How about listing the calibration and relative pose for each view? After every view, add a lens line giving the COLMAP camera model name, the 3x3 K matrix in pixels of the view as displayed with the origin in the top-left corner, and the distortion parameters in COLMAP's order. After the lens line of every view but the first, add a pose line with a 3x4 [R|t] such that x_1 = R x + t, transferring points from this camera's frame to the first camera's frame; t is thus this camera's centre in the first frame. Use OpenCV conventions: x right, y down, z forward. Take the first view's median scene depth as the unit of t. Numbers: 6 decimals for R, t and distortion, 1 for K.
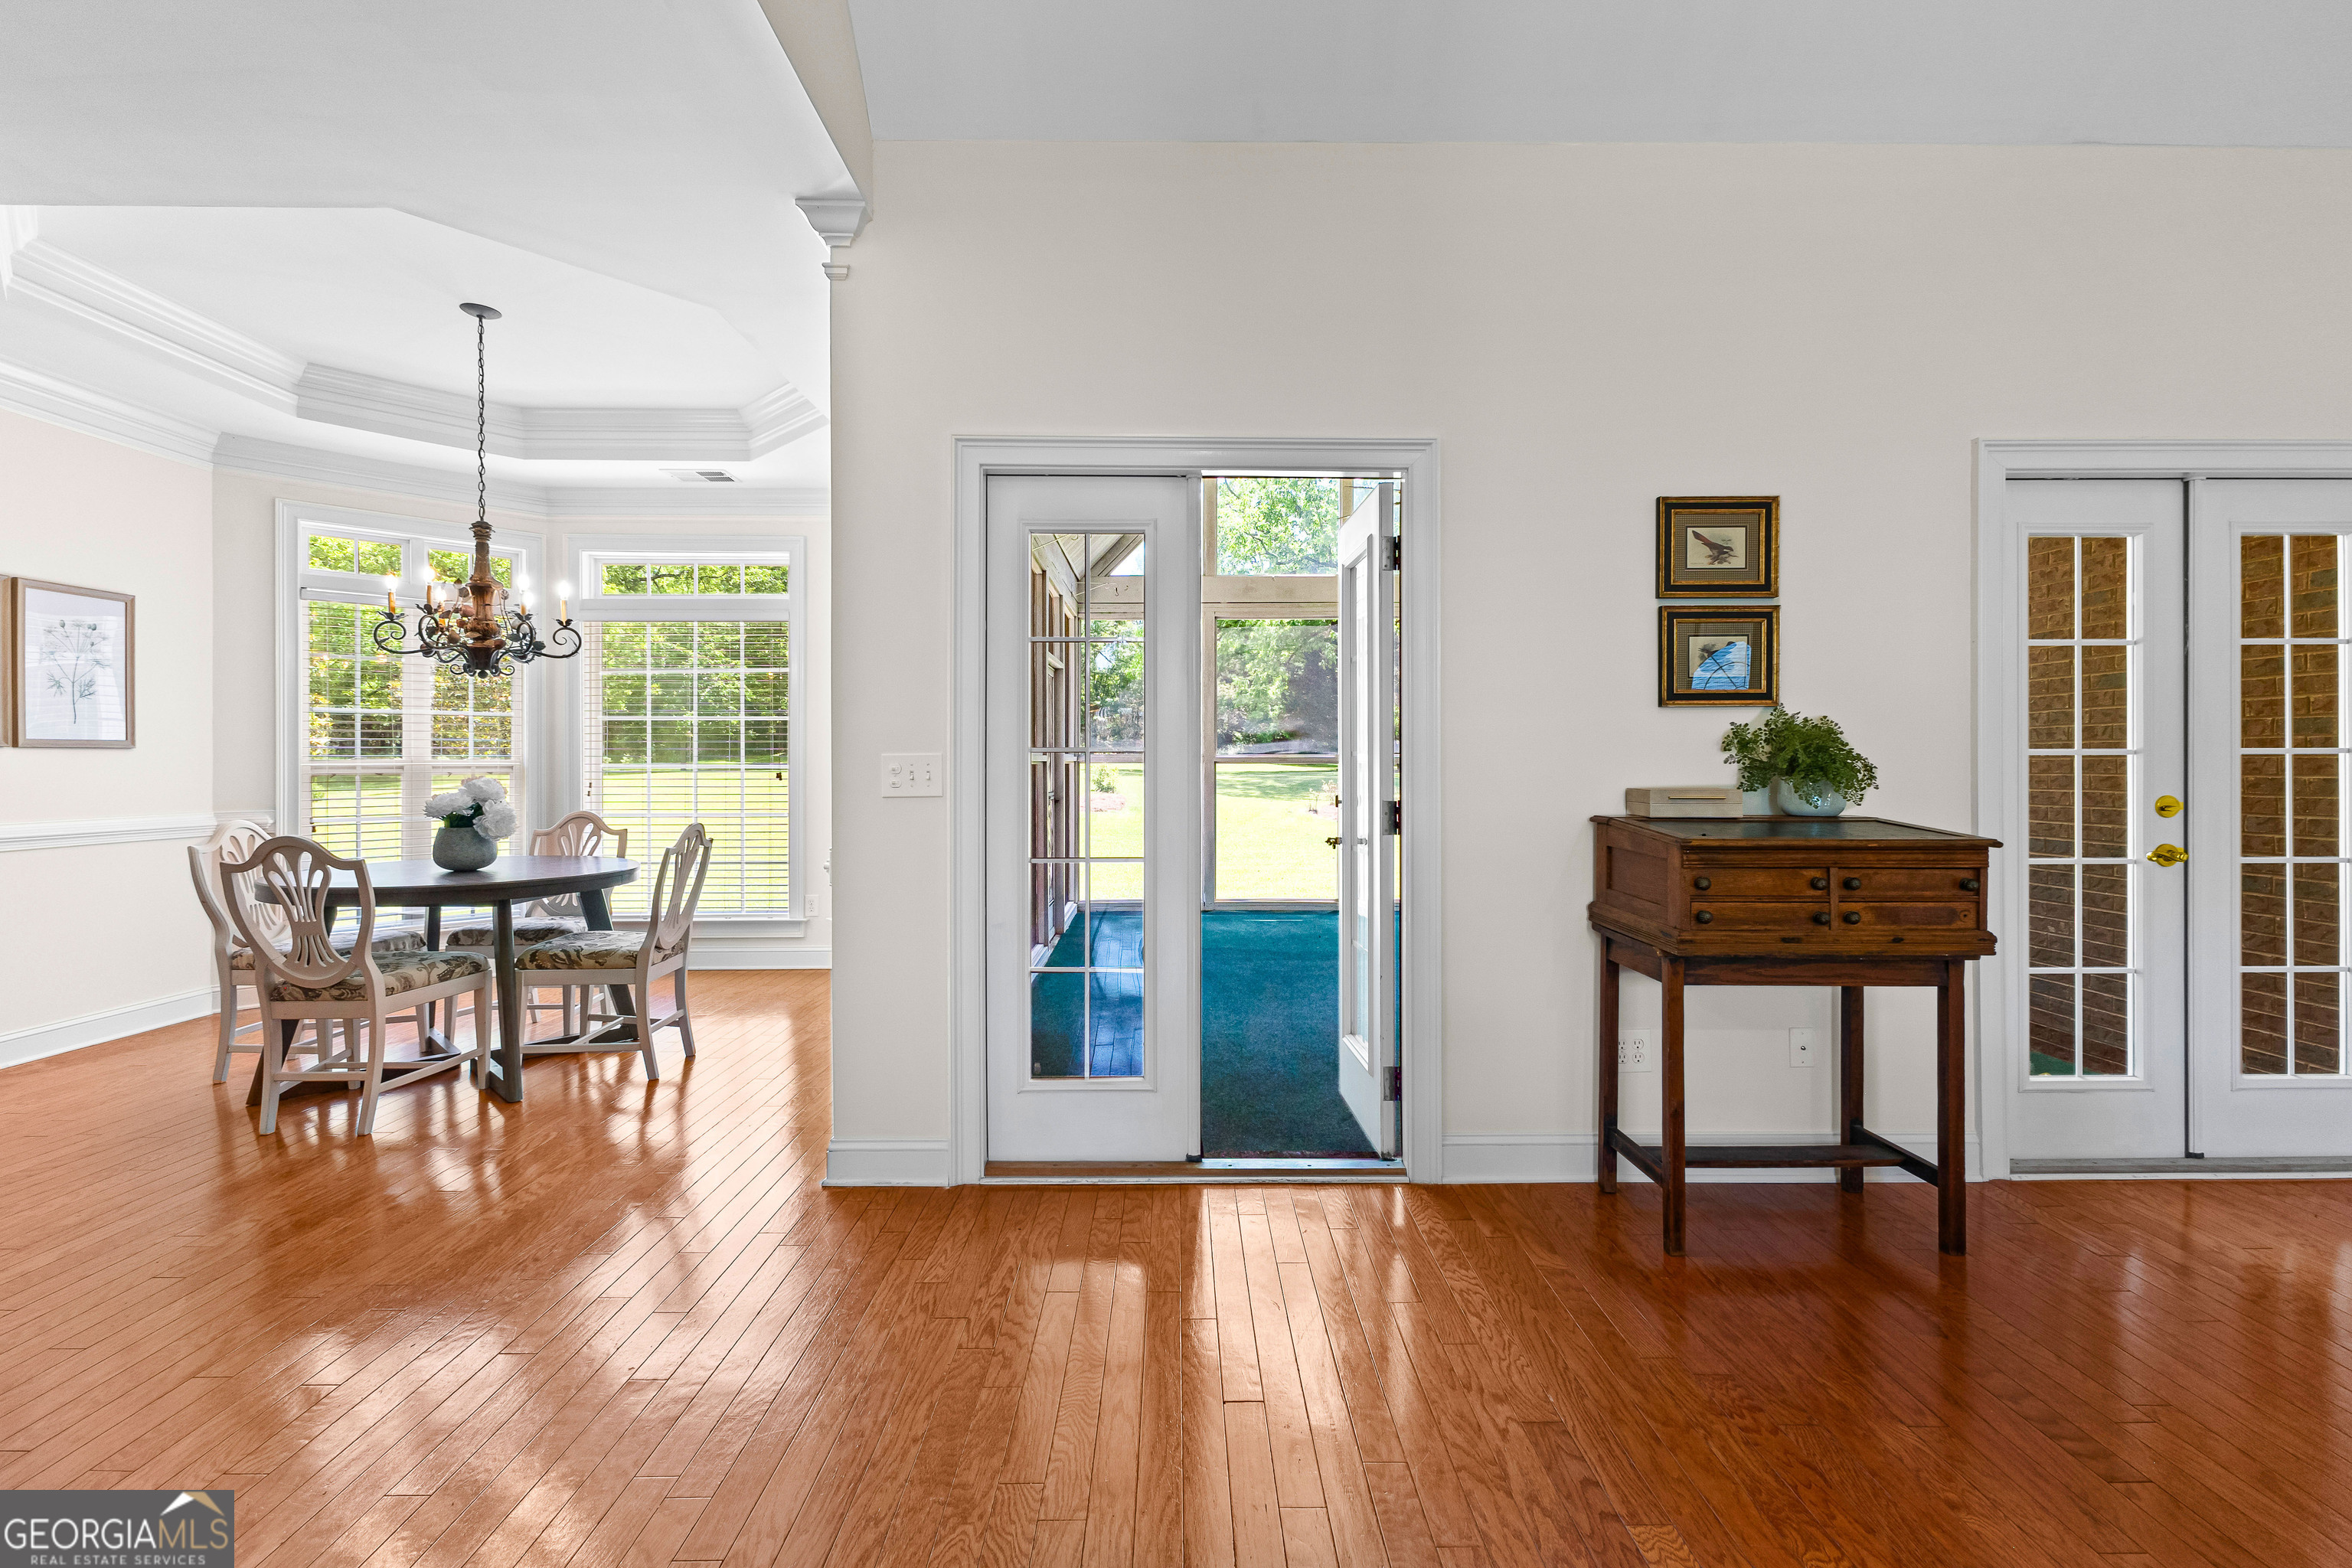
lens RADIAL K [[1023.1, 0, 1172.2], [0, 1023.1, 769.2], [0, 0, 1]] dist [0.012569, 0.000309]
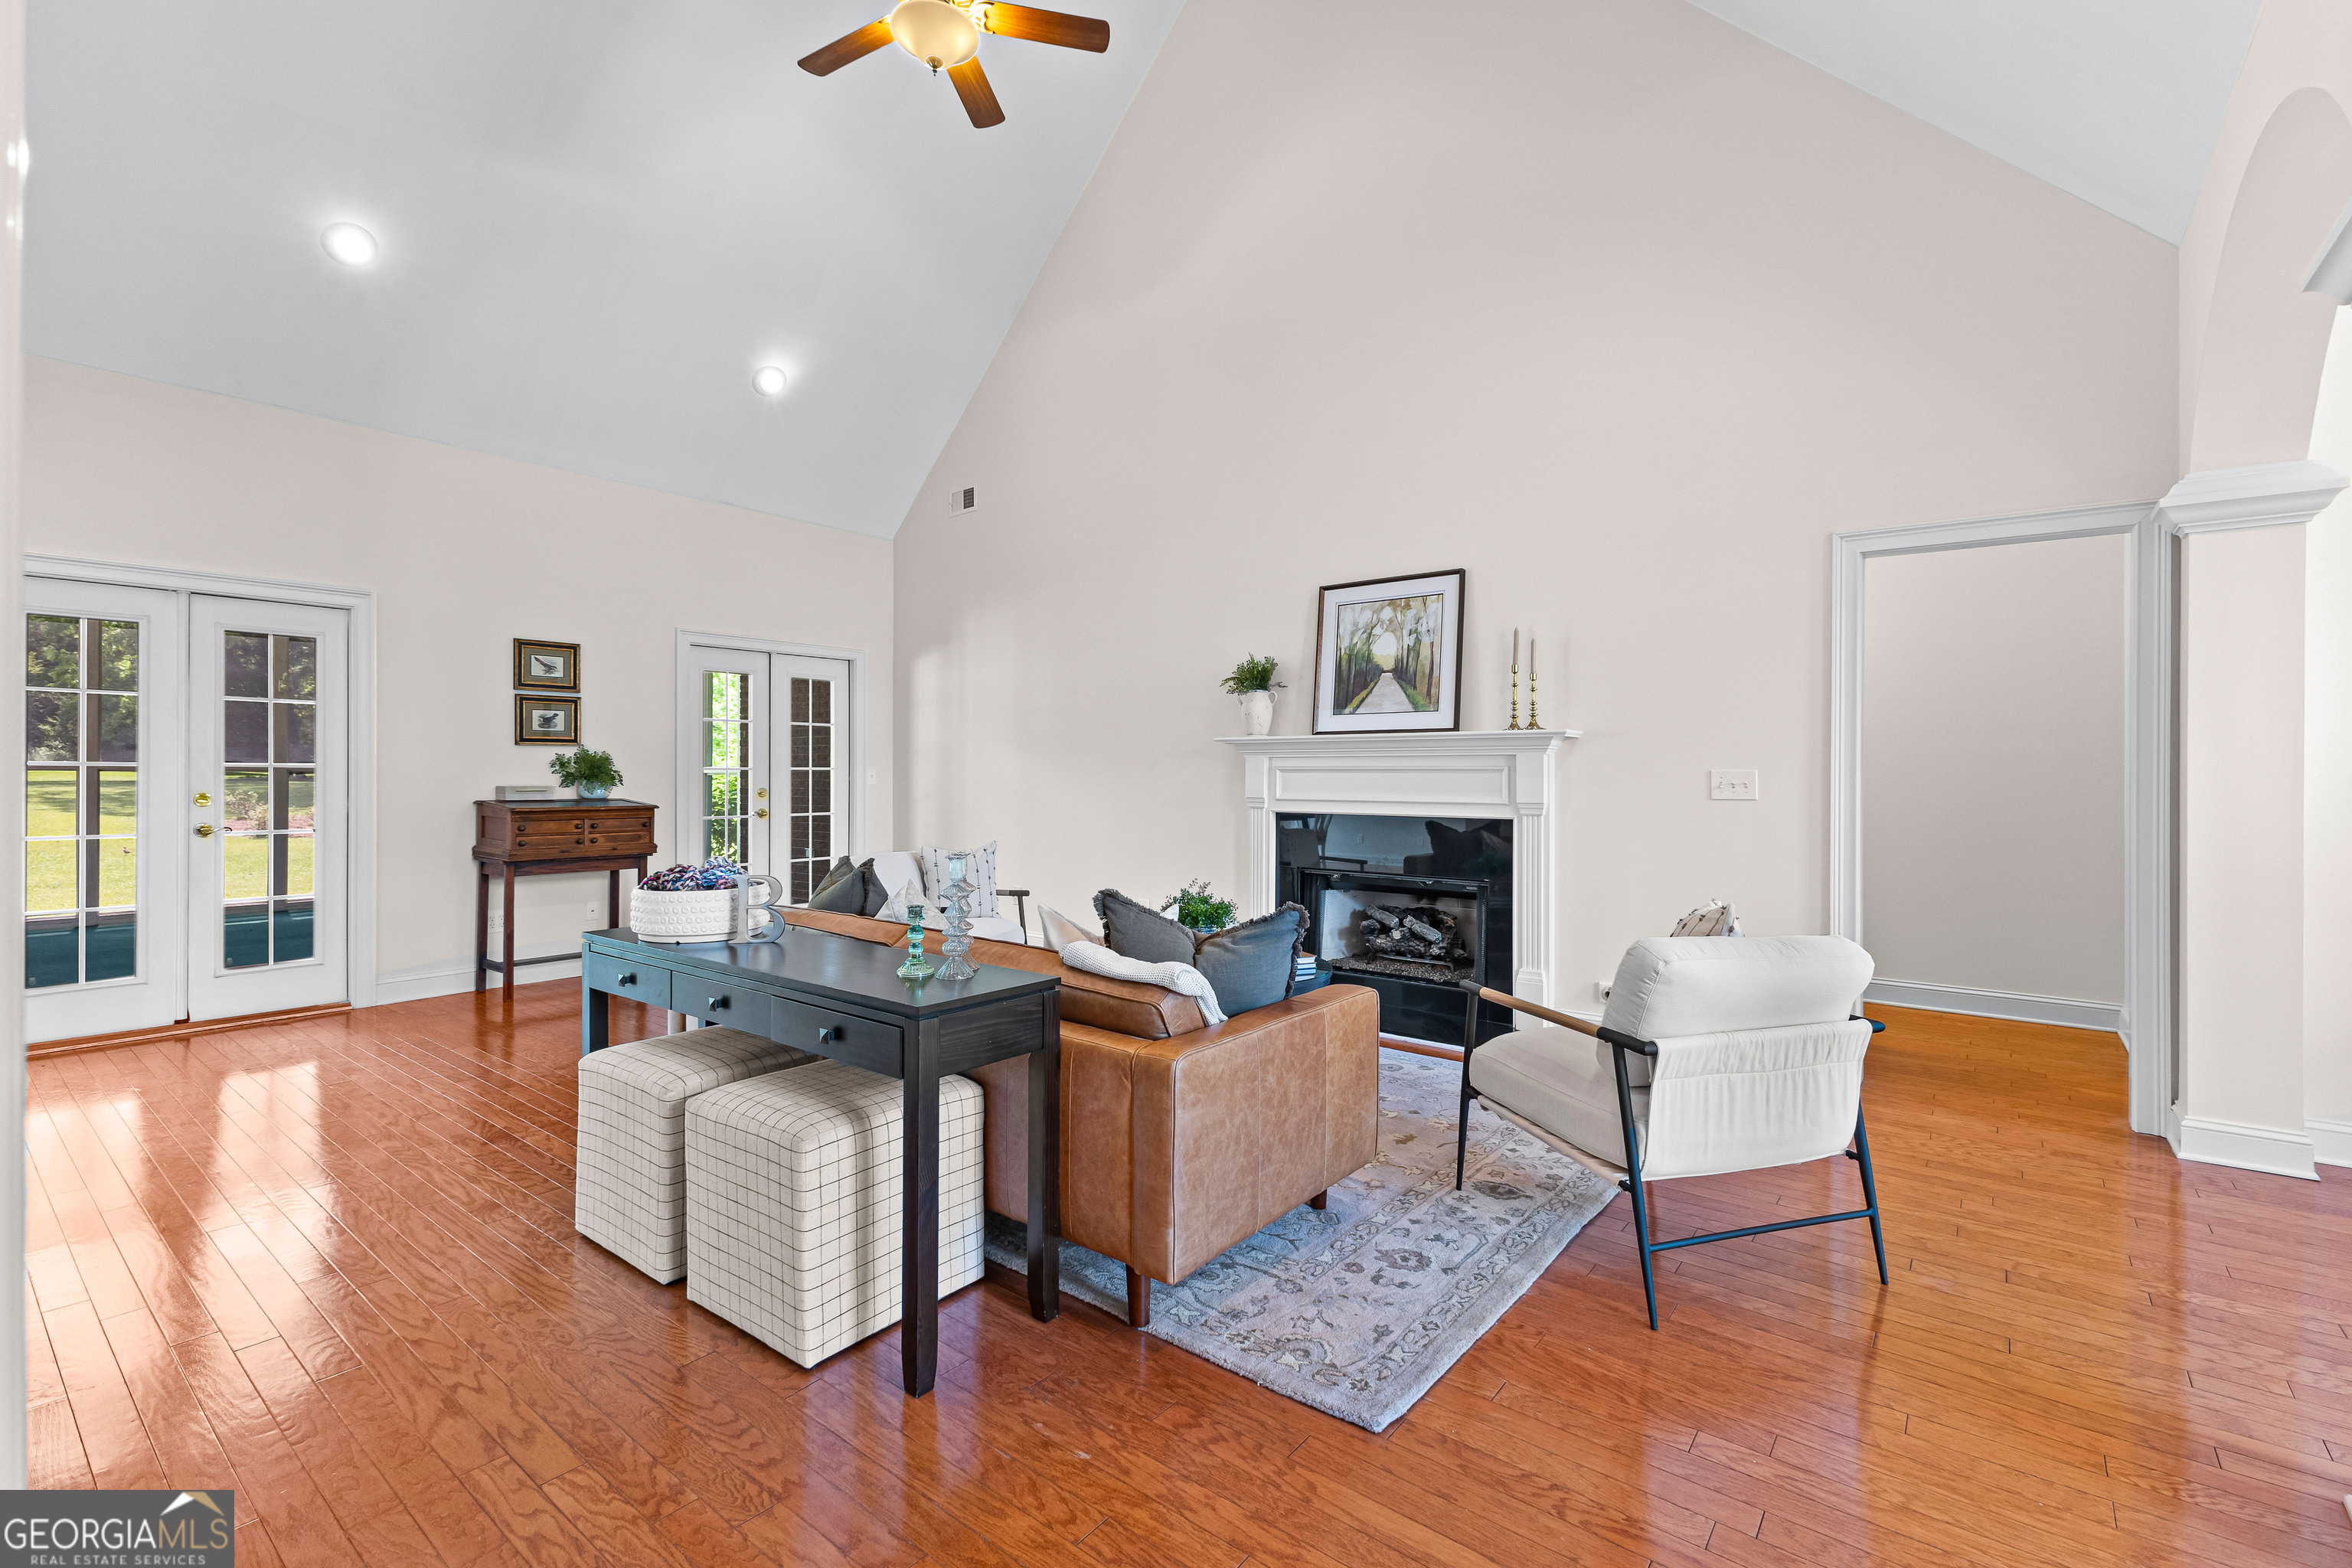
lens RADIAL K [[1023.1, 0, 1166.6], [0, 1023.1, 770.9], [0, 0, 1]] dist [0.012569, 0.000309]
pose [[0.623696, 0.004047, 0.781657, -0.286221], [0.001404, 0.999979, -0.006298, 0.003374], [-0.781666, 0.005025, 0.623677, -1.203180]]
